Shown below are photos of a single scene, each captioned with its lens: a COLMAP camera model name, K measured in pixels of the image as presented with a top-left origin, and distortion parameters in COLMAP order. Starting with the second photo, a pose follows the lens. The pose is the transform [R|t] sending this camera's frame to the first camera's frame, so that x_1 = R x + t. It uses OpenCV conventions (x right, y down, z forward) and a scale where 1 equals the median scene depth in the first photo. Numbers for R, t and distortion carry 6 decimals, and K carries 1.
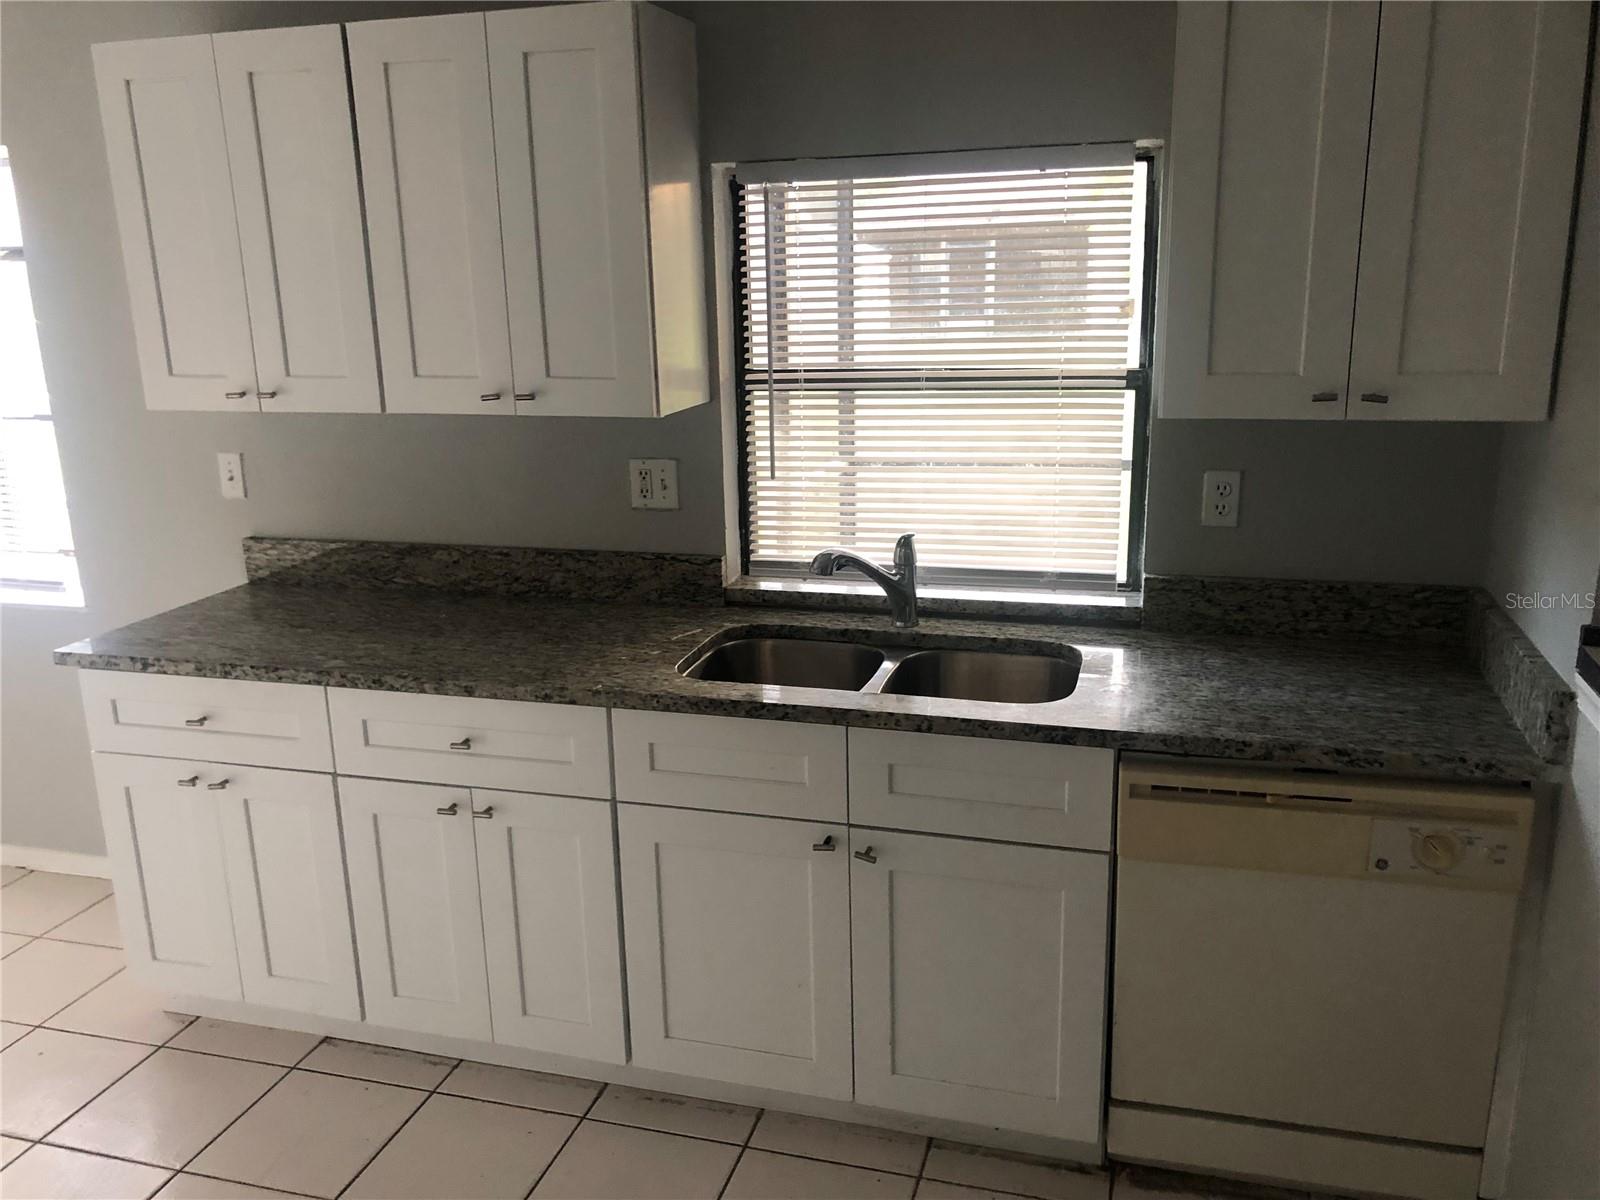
lens RADIAL K [[1317.7, 0, 794.6], [0, 1317.7, 598.2], [0, 0, 1]] dist [0.036986, -0.036055]
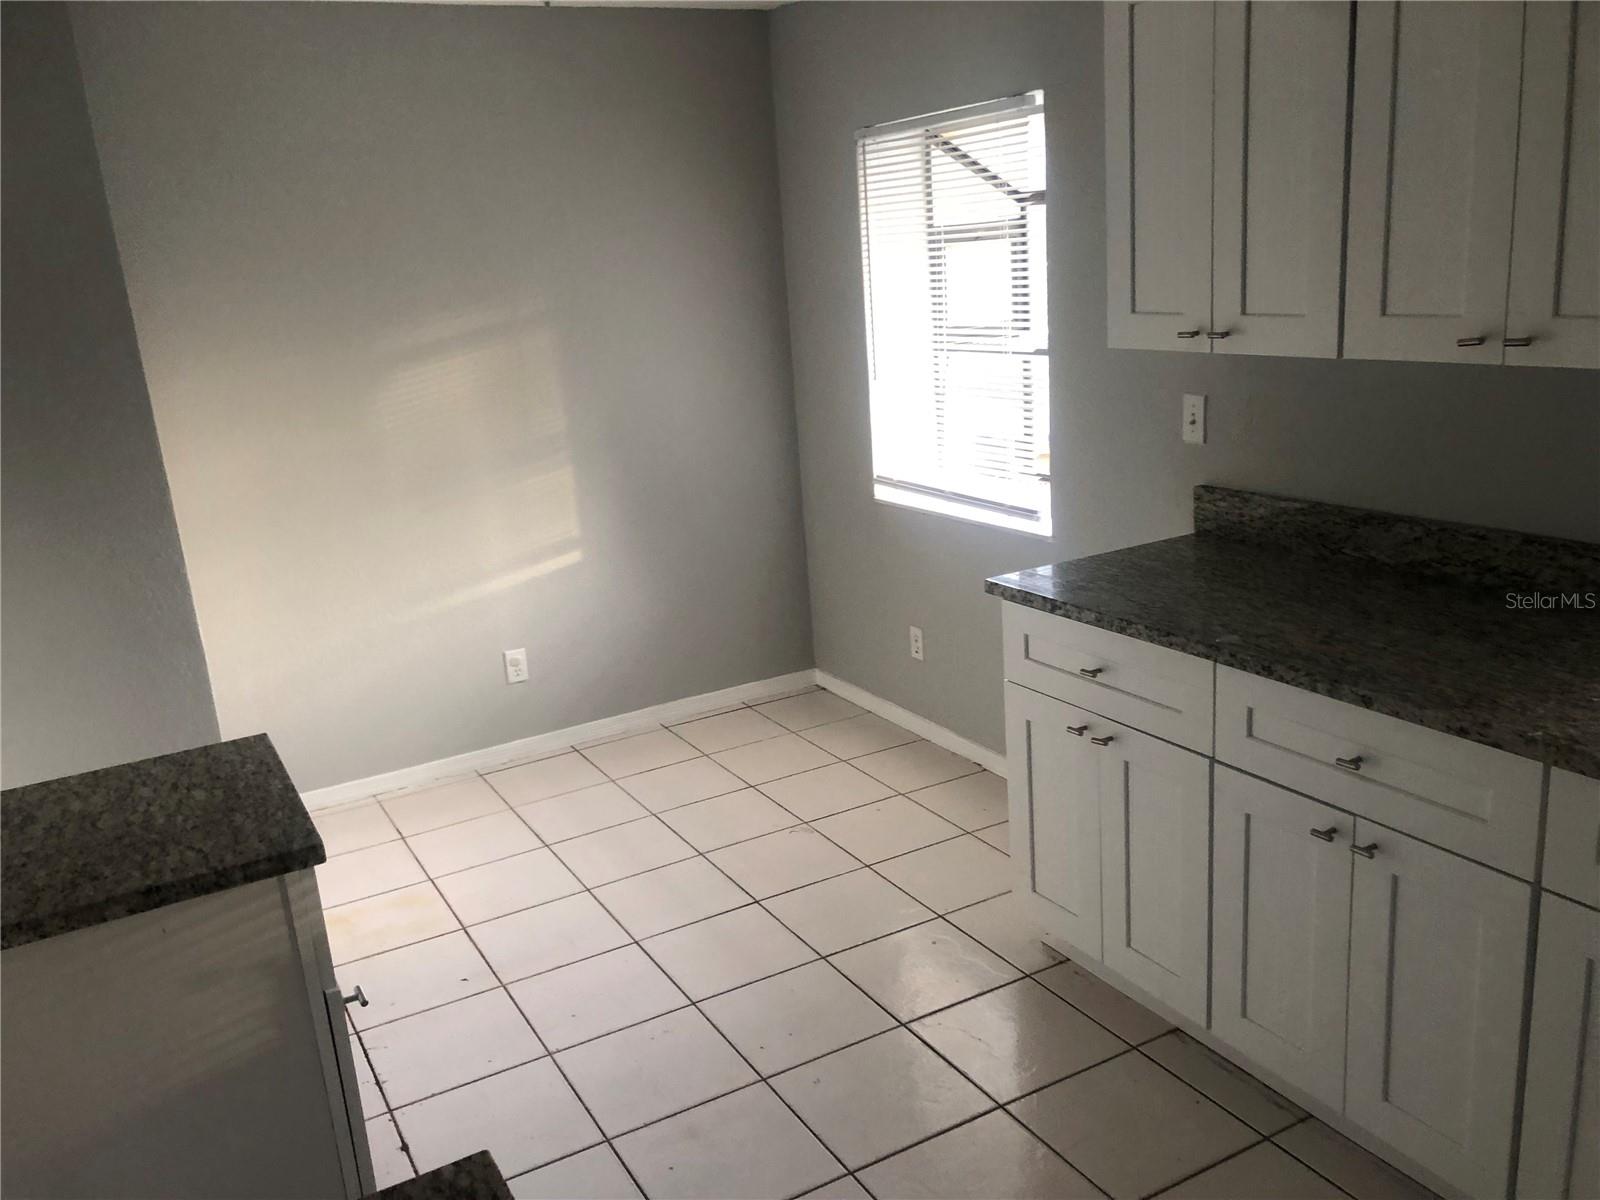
lens RADIAL K [[1317.7, 0, 797.1], [0, 1317.7, 600.9], [0, 0, 1]] dist [0.036986, -0.036055]
pose [[0.711232, 0.155502, -0.685542, 0.051893], [-0.120761, 0.987756, 0.098767, -0.027731], [0.692507, 0.012540, 0.721302, 0.143163]]
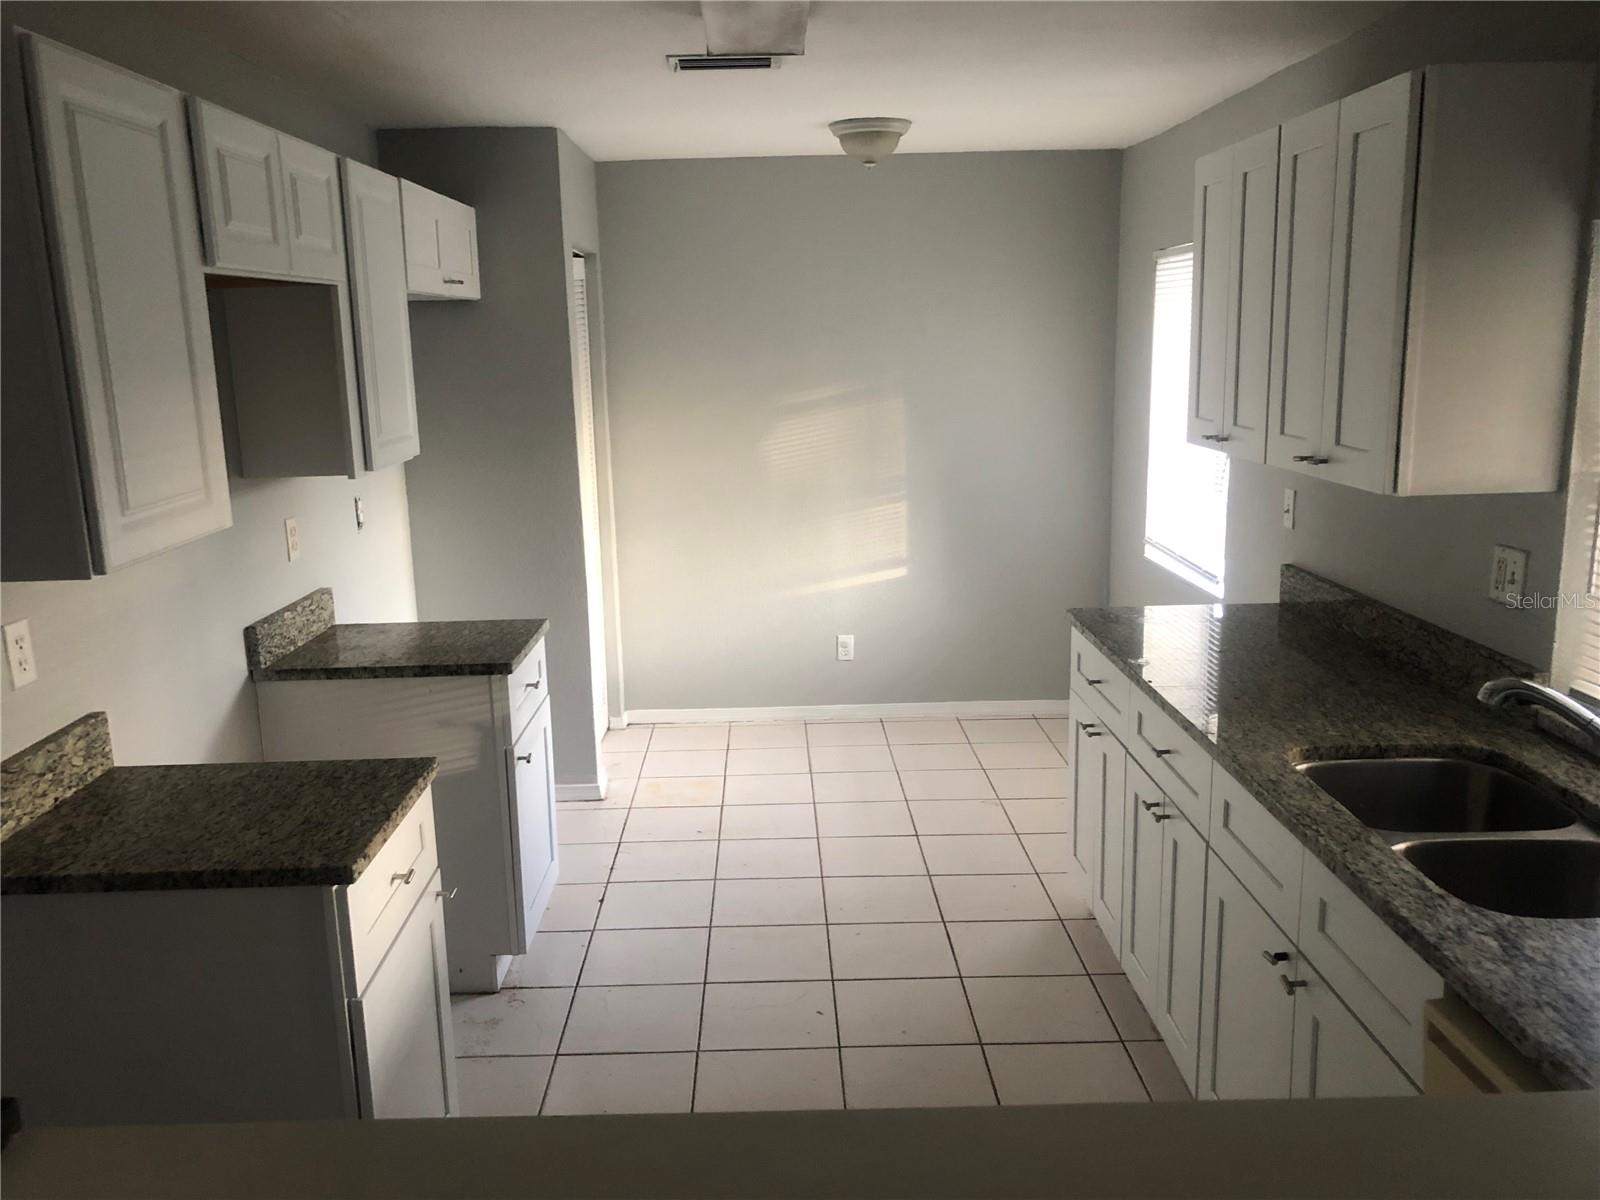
lens RADIAL K [[1317.7, 0, 801.6], [0, 1317.7, 608.6], [0, 0, 1]] dist [0.036986, -0.036055]
pose [[0.299059, 0.207571, -0.931385, 0.641803], [-0.219626, 0.964823, 0.144504, -0.098426], [0.928616, 0.161341, 0.334127, 0.284512]]
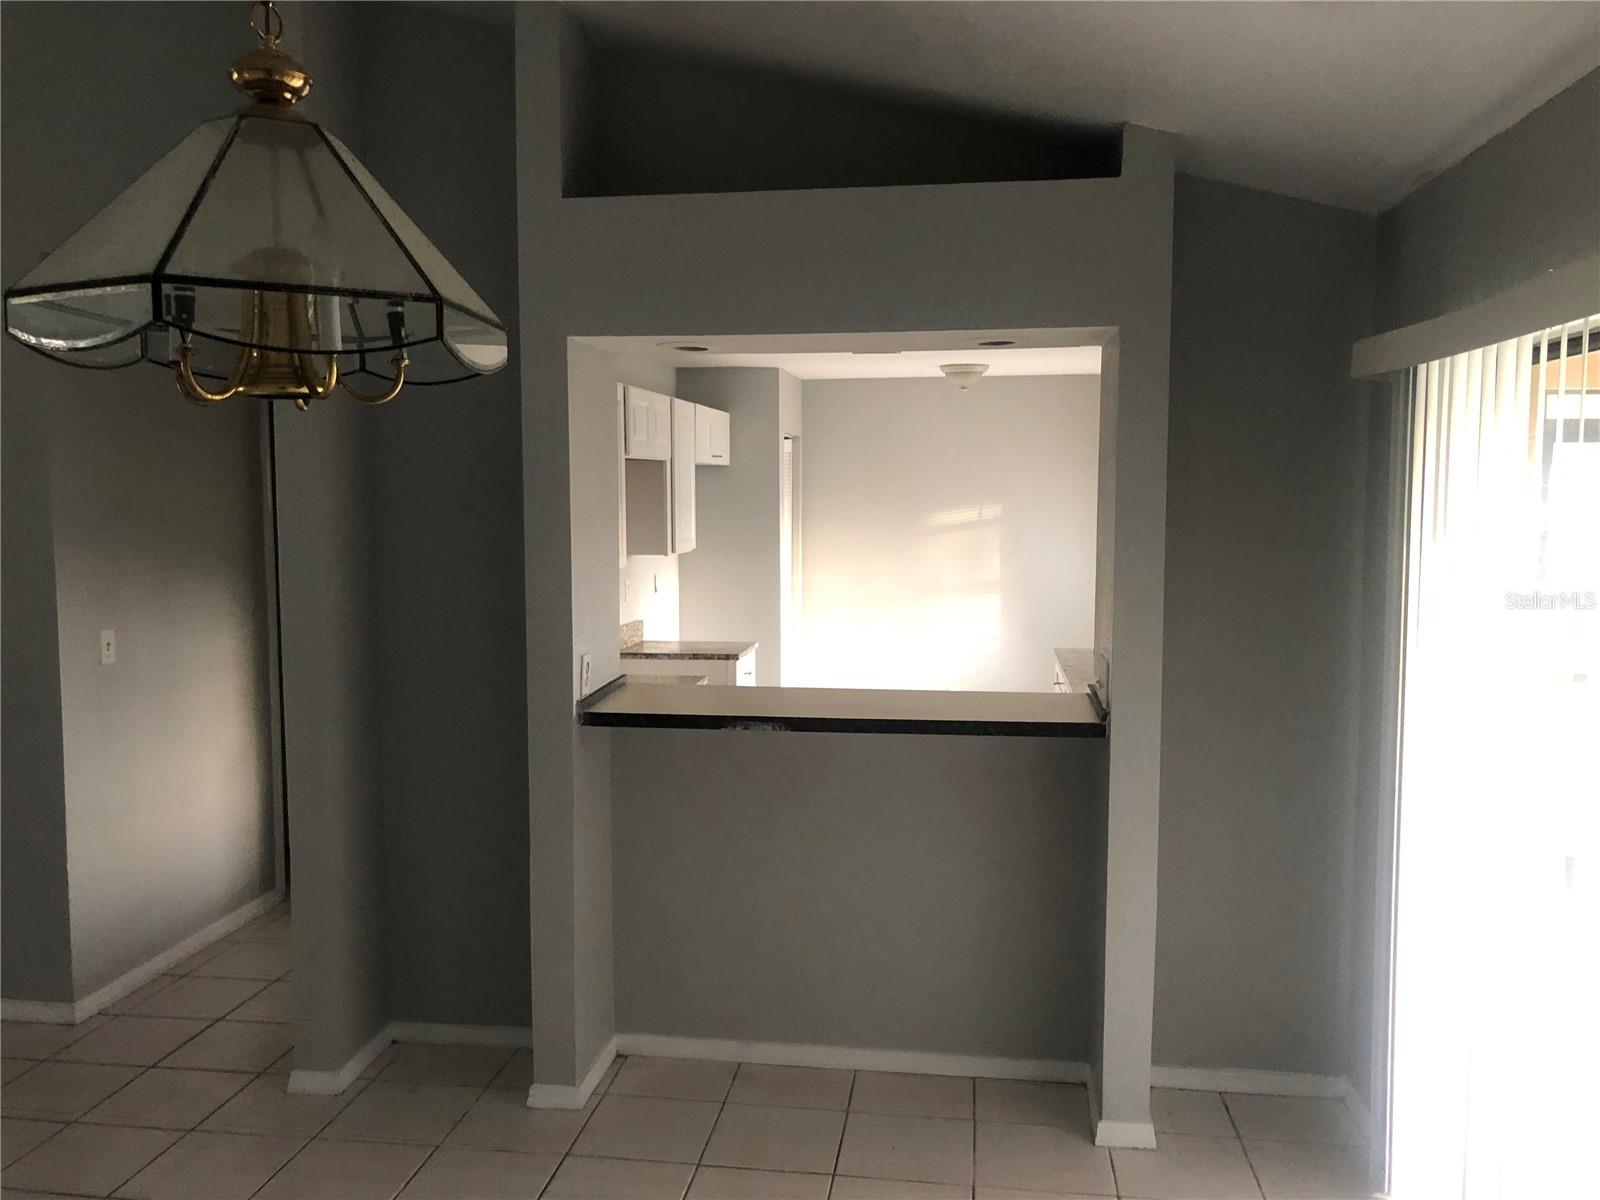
lens RADIAL K [[1317.7, 0, 778.5], [0, 1317.7, 605.3], [0, 0, 1]] dist [0.036986, -0.036055]
pose [[0.129217, 0.105948, -0.985940, 1.690220], [-0.247101, 0.966351, 0.071458, -0.083031], [0.960335, 0.234393, 0.151049, 0.151403]]
